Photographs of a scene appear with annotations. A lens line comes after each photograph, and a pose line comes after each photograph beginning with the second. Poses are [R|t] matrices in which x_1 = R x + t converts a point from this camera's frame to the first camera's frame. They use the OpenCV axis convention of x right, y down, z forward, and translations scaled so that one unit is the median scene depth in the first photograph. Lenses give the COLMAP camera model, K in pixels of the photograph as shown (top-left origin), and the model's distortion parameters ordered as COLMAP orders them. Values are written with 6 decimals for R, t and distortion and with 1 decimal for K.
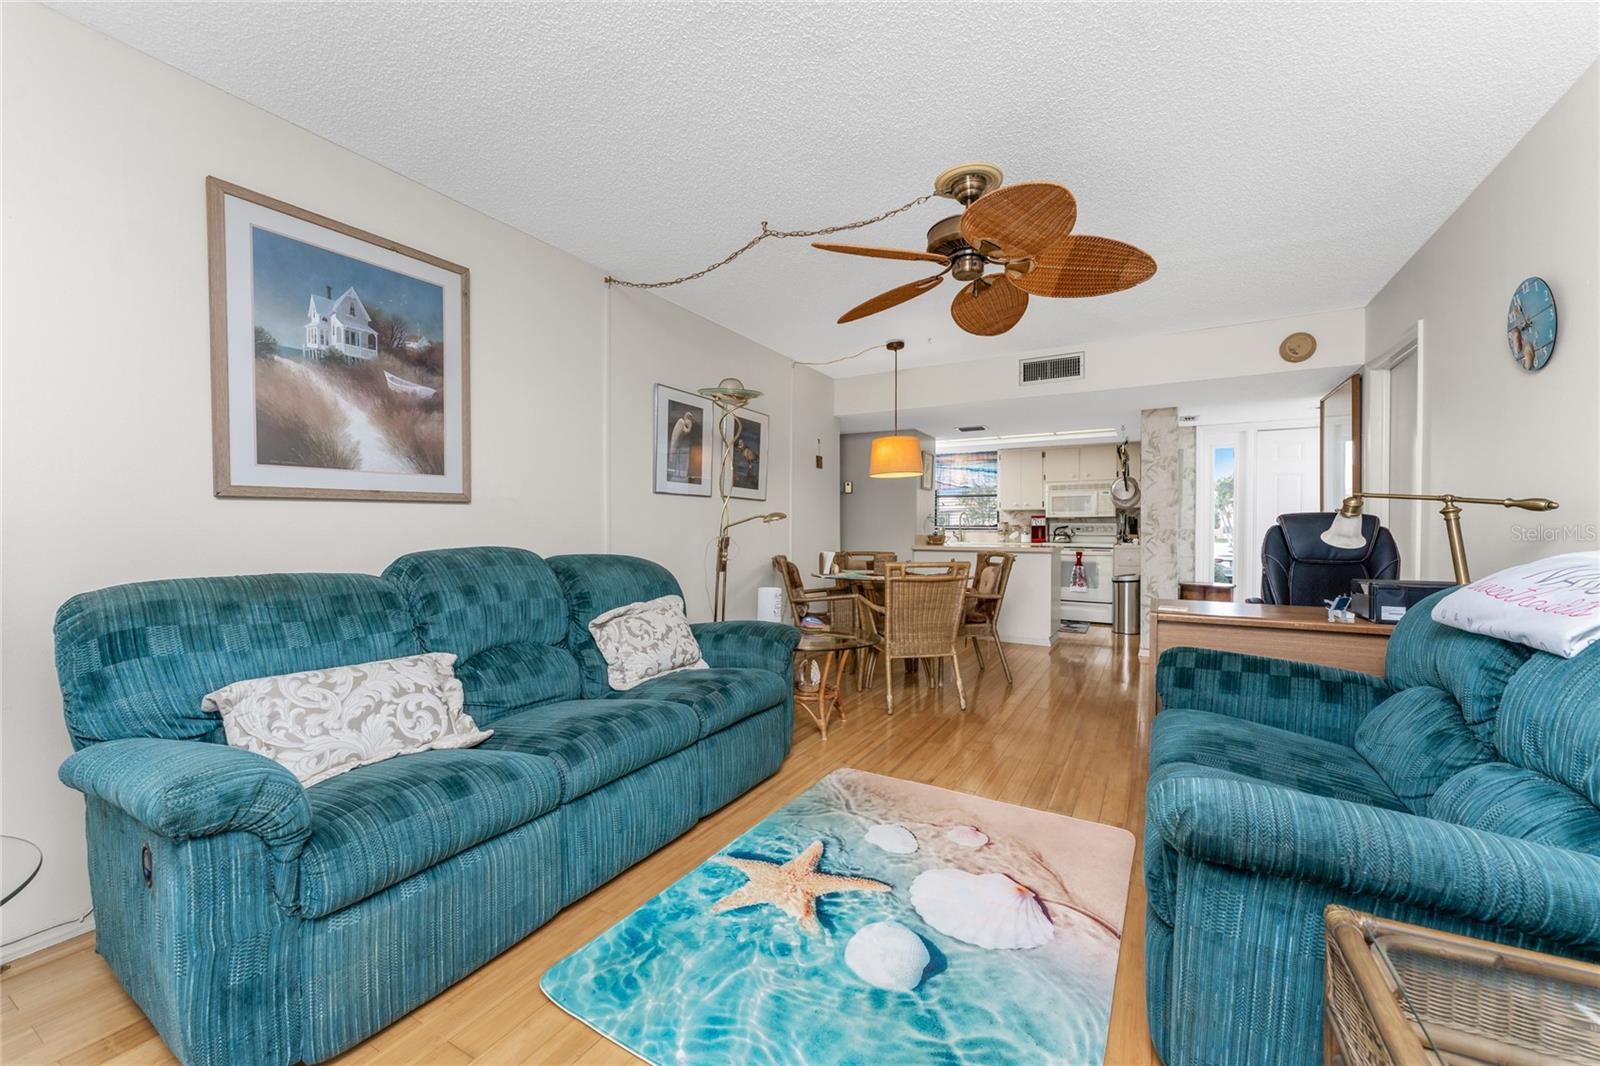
lens RADIAL K [[638.7, 0, 827.9], [0, 638.7, 519.8], [0, 0, 1]] dist [0.003759, 0.000224]
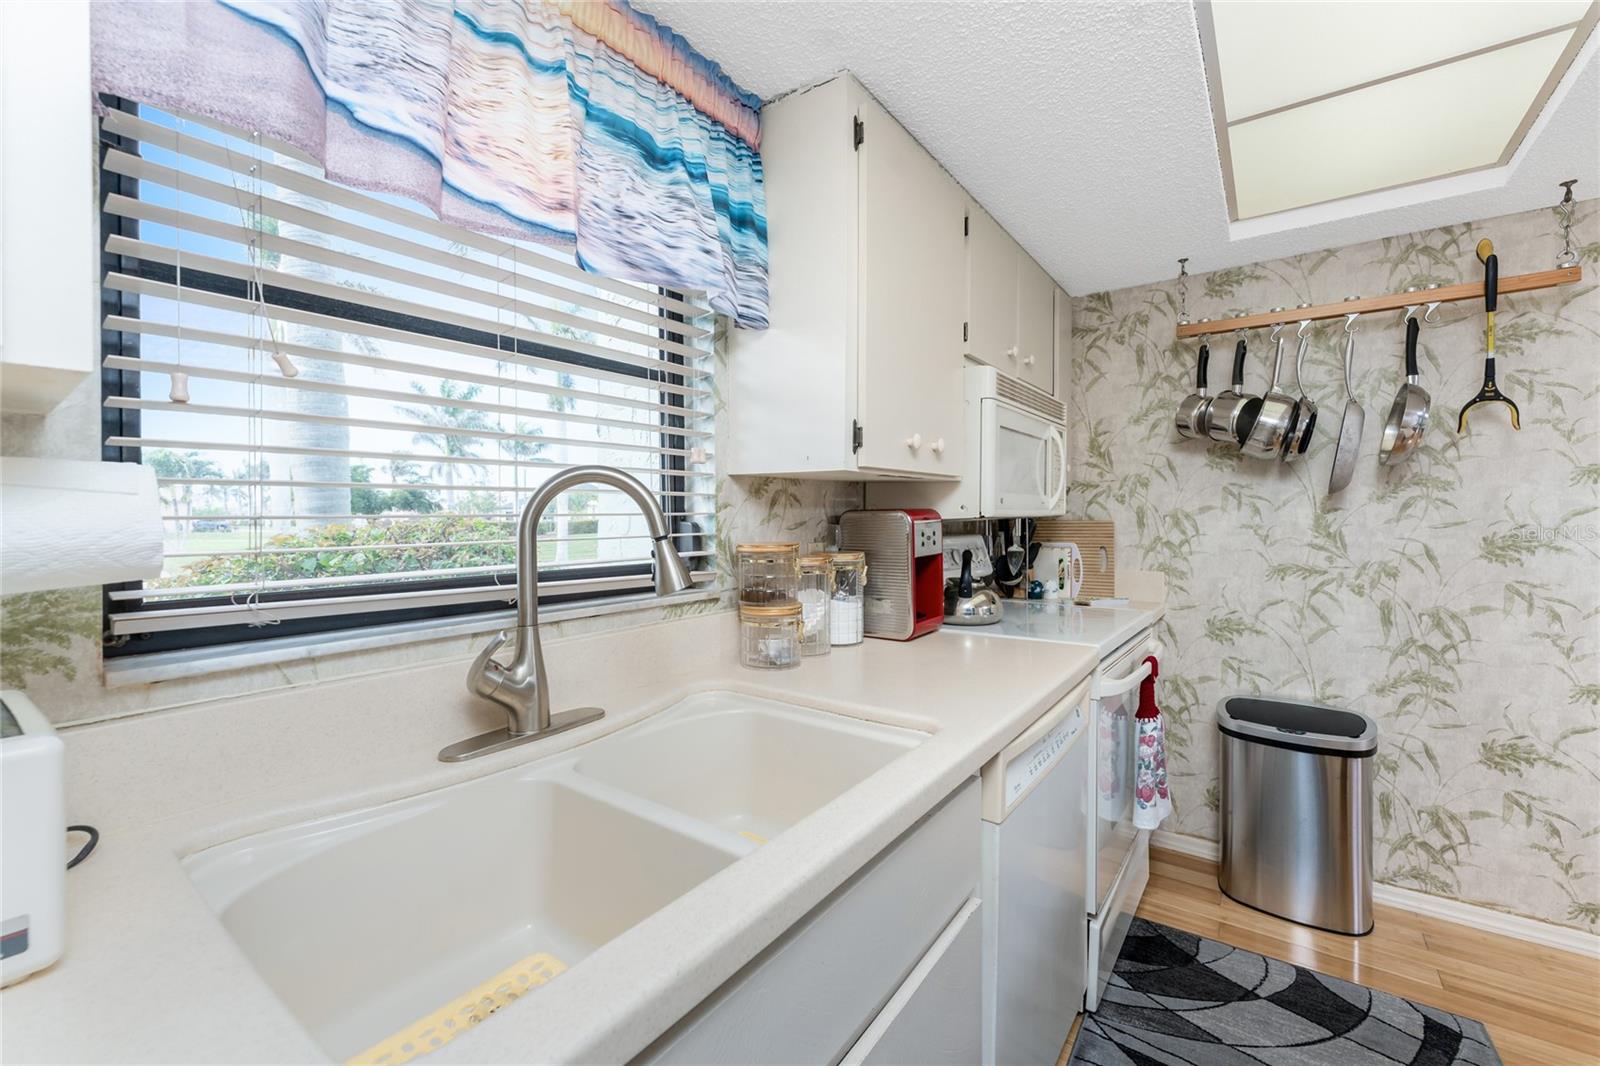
lens RADIAL K [[664.8, 0, 791.0], [0, 664.8, 515.8], [0, 0, 1]] dist [-0.010017, 0.001534]
pose [[0.155524, -0.008152, 0.987799, 0.360567], [-0.012094, 0.999875, 0.010156, -0.020945], [-0.987758, -0.013526, 0.155406, 3.382154]]
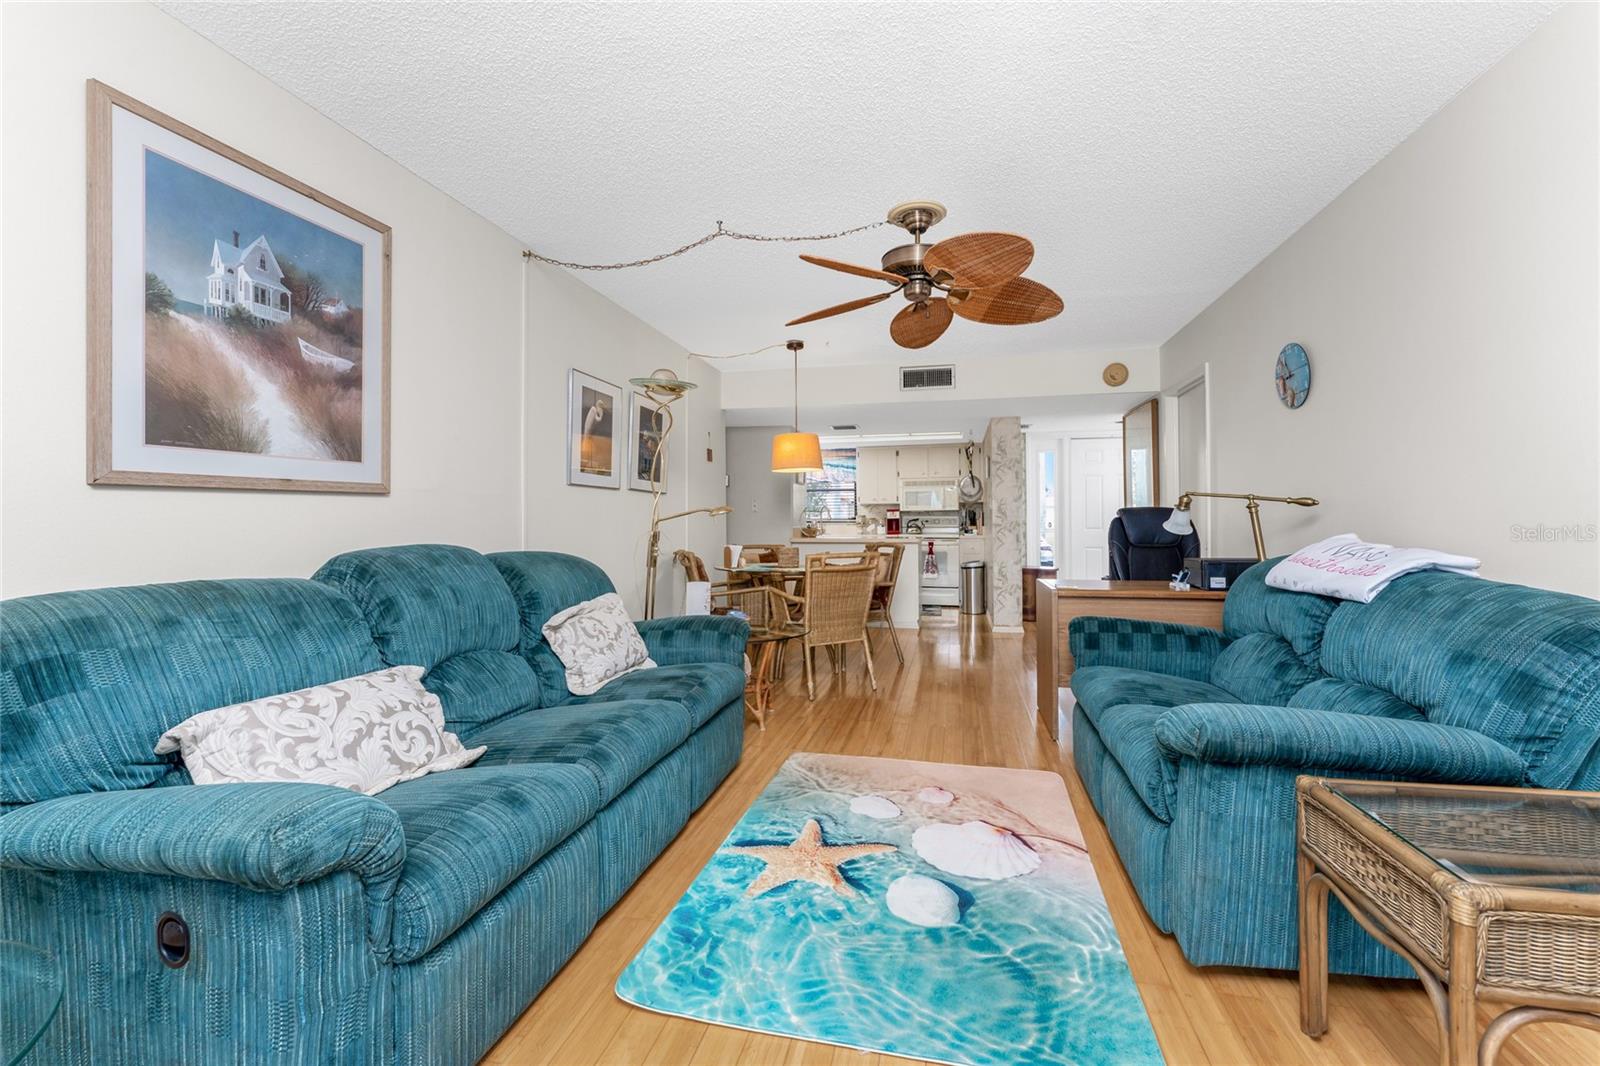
lens RADIAL K [[638.7, 0, 857.7], [0, 638.7, 496.8], [0, 0, 1]] dist [0.003759, 0.000224]
pose [[0.947335, 0.006699, 0.320173, -0.253654], [0.001653, 0.999666, -0.025808, 0.000034], [-0.320239, 0.024978, 0.947007, -0.029656]]
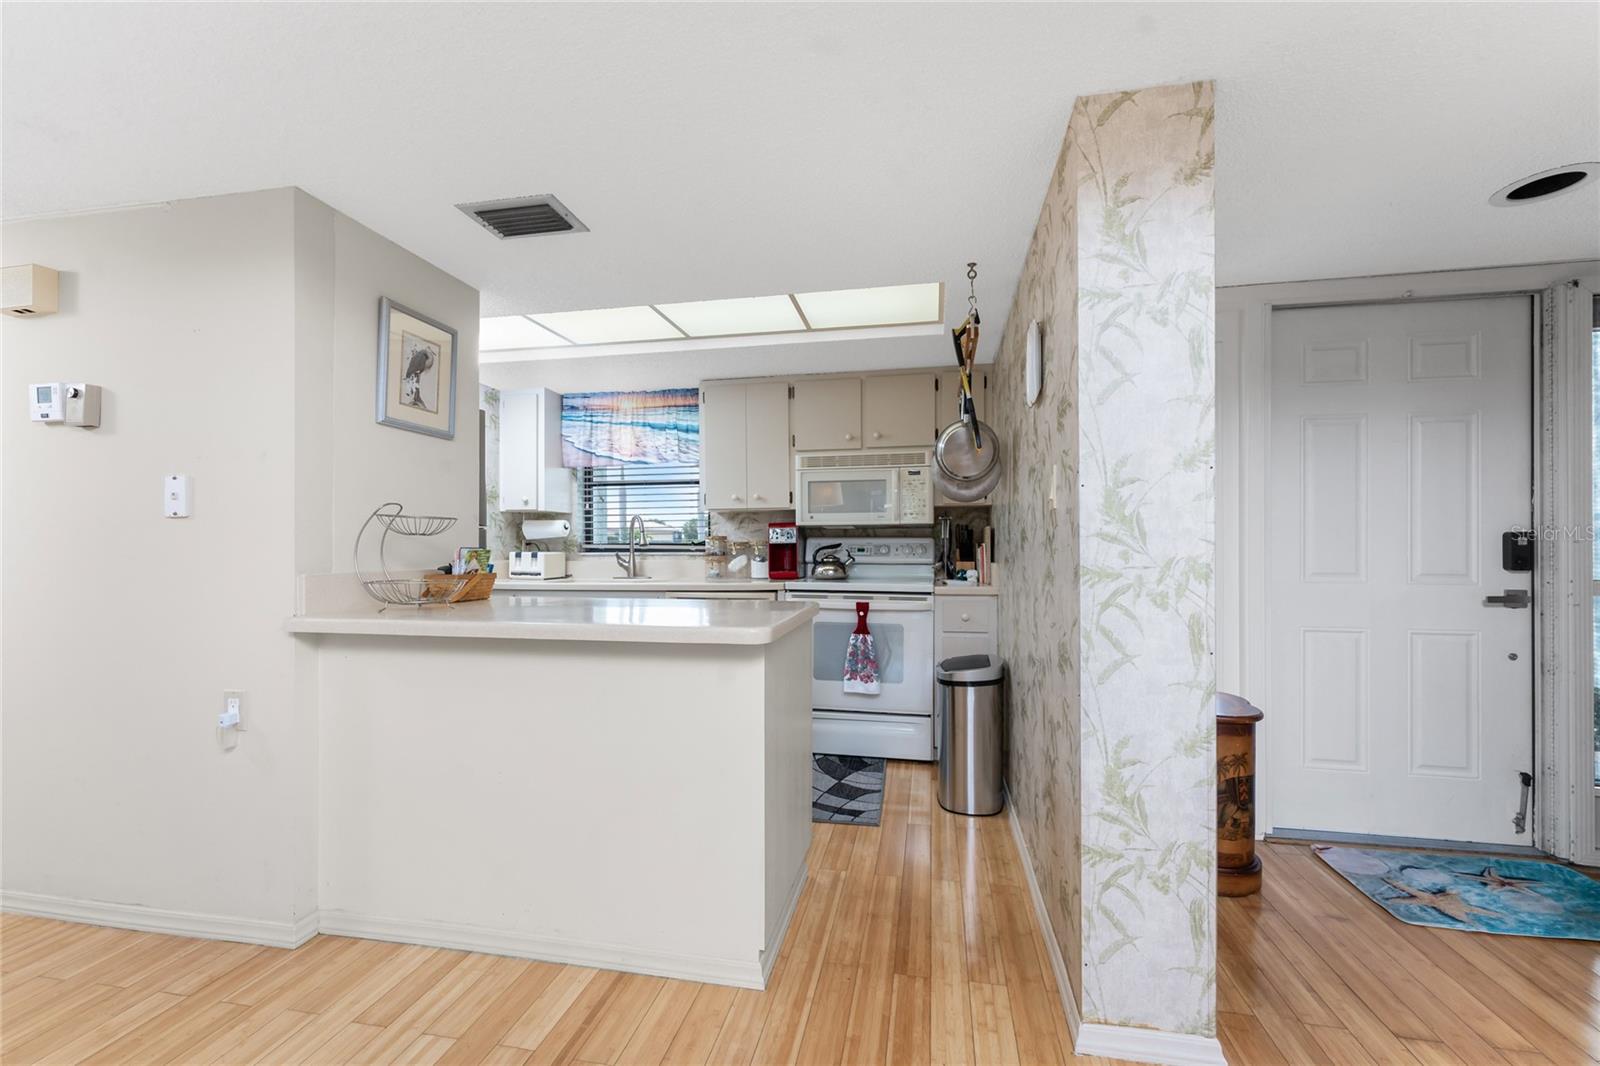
lens RADIAL K [[638.7, 0, 805.5], [0, 638.7, 541.5], [0, 0, 1]] dist [0.003759, 0.000224]
pose [[0.960460, -0.003920, 0.278391, 0.715064], [0.001930, 0.999971, 0.007424, 0.014077], [-0.278411, -0.006594, 0.960439, 1.805253]]
